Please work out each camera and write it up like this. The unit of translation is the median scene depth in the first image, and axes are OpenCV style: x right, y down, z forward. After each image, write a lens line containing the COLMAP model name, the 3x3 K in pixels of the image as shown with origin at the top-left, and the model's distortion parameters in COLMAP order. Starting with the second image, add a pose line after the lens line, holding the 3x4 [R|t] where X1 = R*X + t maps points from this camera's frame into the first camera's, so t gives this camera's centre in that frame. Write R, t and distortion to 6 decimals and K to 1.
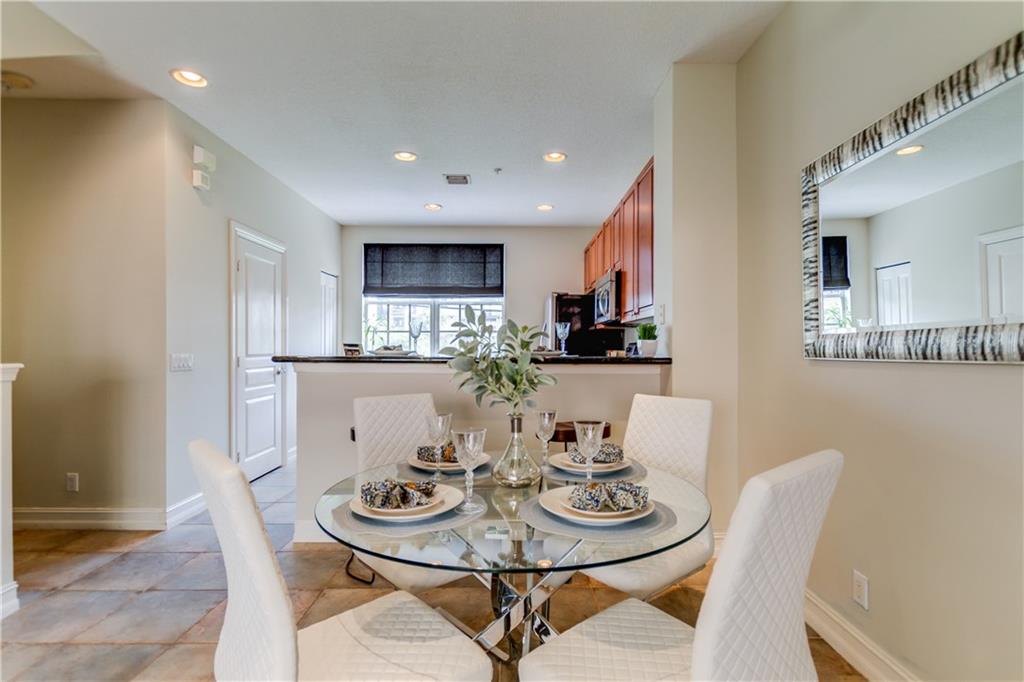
lens RADIAL K [[487.1, 0, 510.8], [0, 487.1, 348.8], [0, 0, 1]] dist [0.009334, -0.006950]
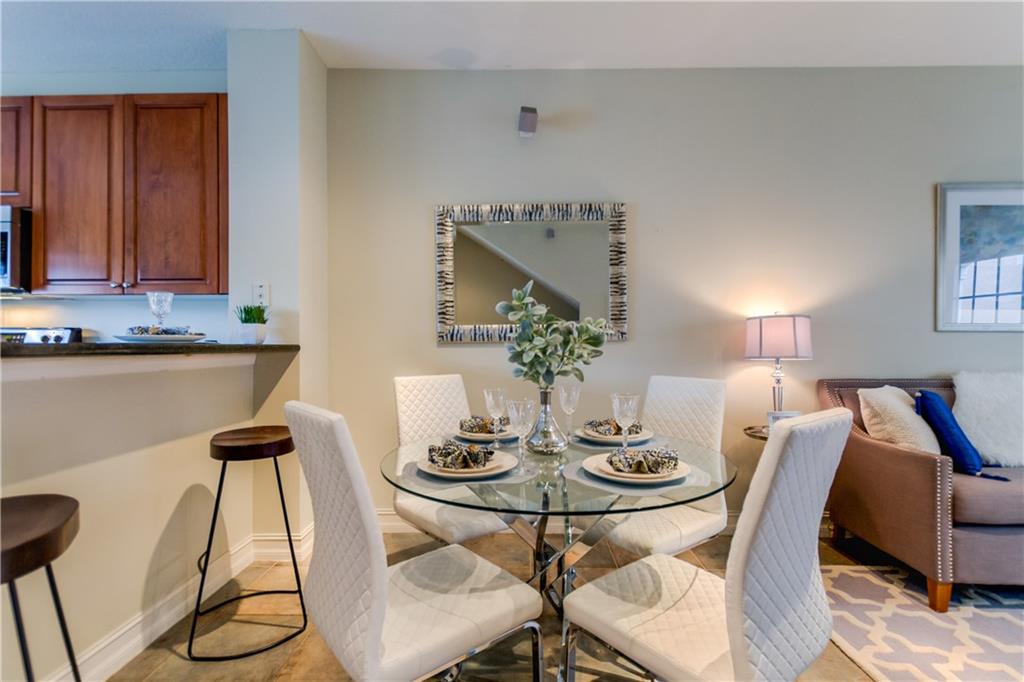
lens RADIAL K [[487.1, 0, 504.6], [0, 487.1, 343.8], [0, 0, 1]] dist [0.009334, -0.006950]
pose [[0.022669, 0.000045, 0.999743, -0.300496], [0.004101, 0.999992, -0.000138, 0.010035], [-0.999735, 0.004103, 0.022668, 0.297227]]
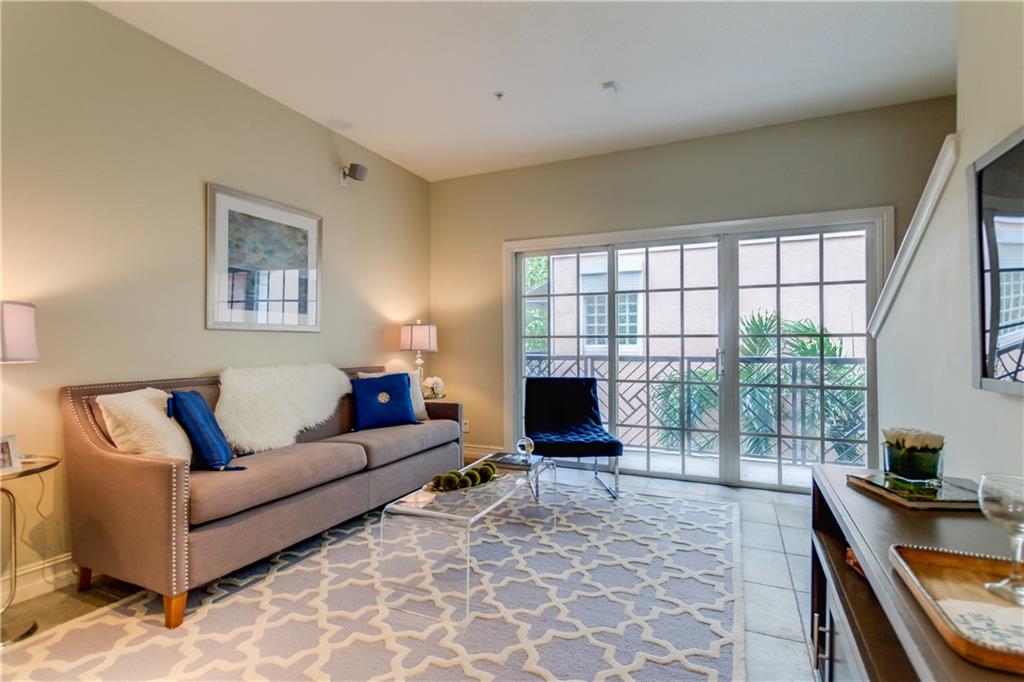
lens RADIAL K [[487.1, 0, 523.8], [0, 487.1, 346.2], [0, 0, 1]] dist [0.009334, -0.006950]
pose [[-0.918267, -0.003860, 0.395943, -0.288123], [0.000292, 0.999946, 0.010425, 0.011176], [-0.395962, 0.009689, -0.918216, 0.194896]]
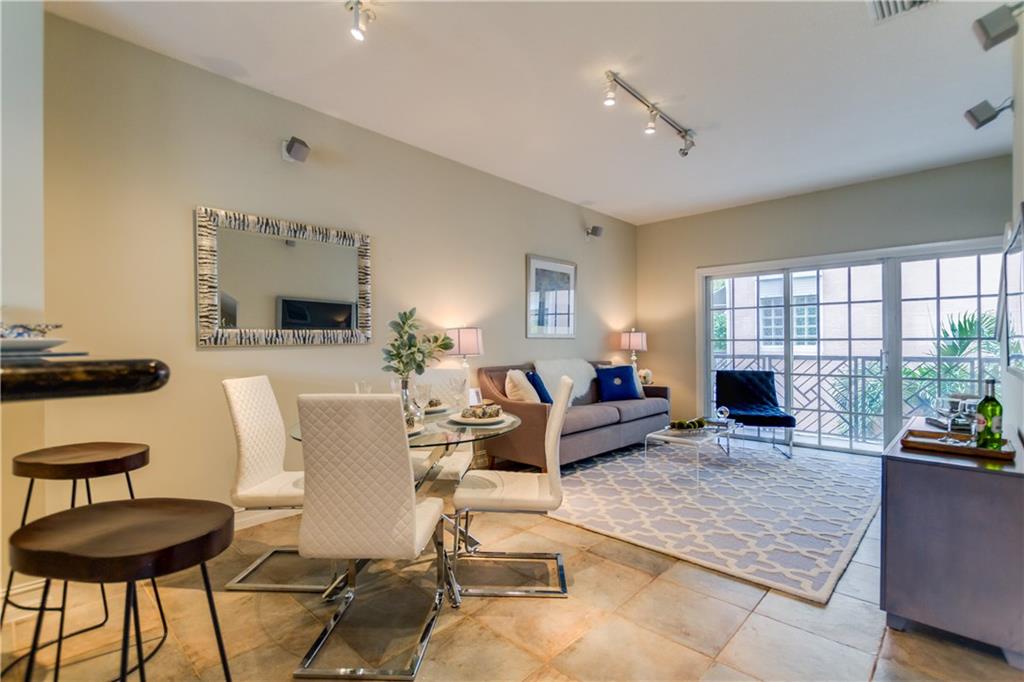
lens RADIAL K [[487.1, 0, 521.0], [0, 487.1, 345.9], [0, 0, 1]] dist [0.009334, -0.006950]
pose [[-0.742056, -0.004509, 0.670323, -0.376028], [0.003664, 0.999935, 0.010782, 0.003467], [-0.670328, 0.010457, -0.741991, 0.538122]]
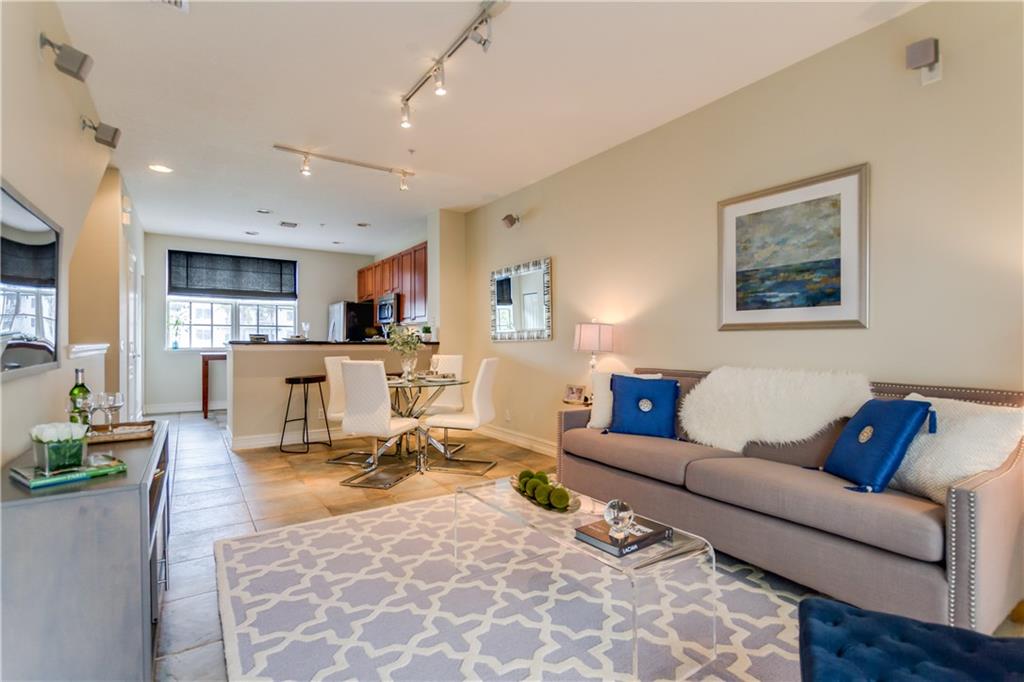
lens RADIAL K [[487.1, 0, 500.2], [0, 487.1, 345.2], [0, 0, 1]] dist [0.009334, -0.006950]
pose [[0.842997, -0.004550, 0.537899, -0.316038], [0.002519, 0.999987, 0.004511, 0.012467], [-0.537912, -0.002448, 0.842997, -0.508651]]
